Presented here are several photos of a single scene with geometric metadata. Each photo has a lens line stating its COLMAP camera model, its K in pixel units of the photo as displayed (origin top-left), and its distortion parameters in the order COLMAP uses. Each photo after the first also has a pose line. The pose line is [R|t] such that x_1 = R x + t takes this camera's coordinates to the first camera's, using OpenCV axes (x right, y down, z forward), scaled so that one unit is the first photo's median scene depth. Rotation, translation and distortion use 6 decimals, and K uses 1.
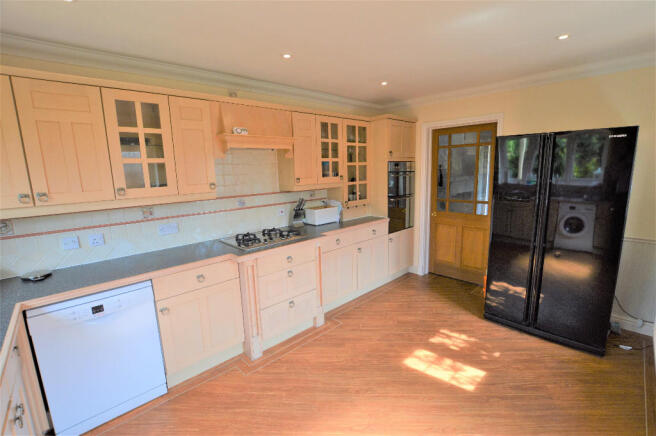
lens RADIAL K [[289.7, 0, 329.4], [0, 289.7, 213.8], [0, 0, 1]] dist [-0.025054, 0.002548]
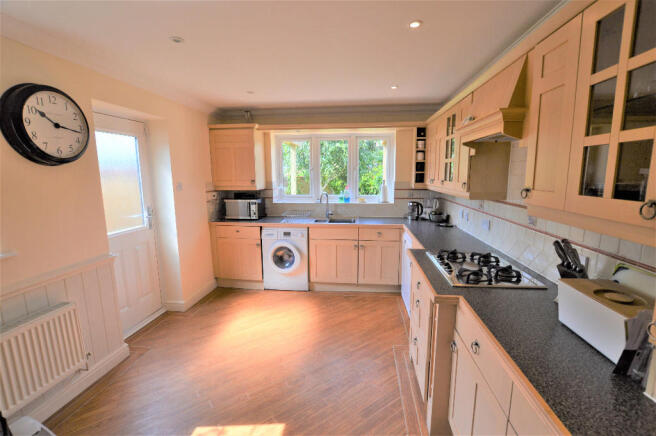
lens RADIAL K [[289.7, 0, 329.5], [0, 289.7, 218.1], [0, 0, 1]] dist [-0.025054, 0.002548]
pose [[-0.763235, 0.133030, -0.632278, 0.586313], [-0.082230, 0.950619, 0.299270, -0.259154], [0.640868, 0.280405, -0.714606, 1.550016]]
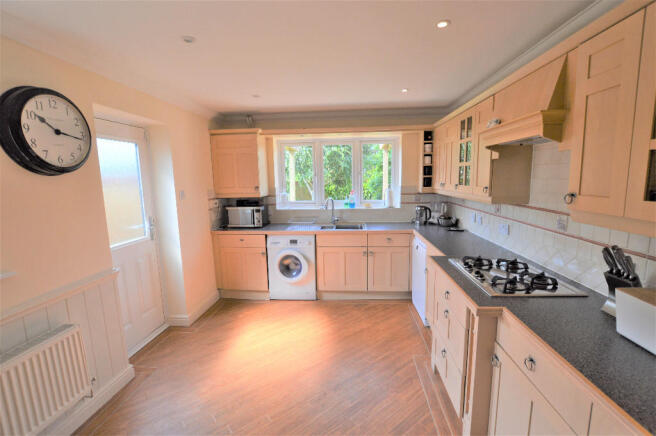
lens RADIAL K [[289.7, 0, 329.4], [0, 289.7, 218.2], [0, 0, 1]] dist [-0.025054, 0.002548]
pose [[-0.739275, 0.138460, -0.659015, 0.628352], [-0.073691, 0.956122, 0.283549, -0.251176], [0.669359, 0.258184, -0.696634, 1.451468]]
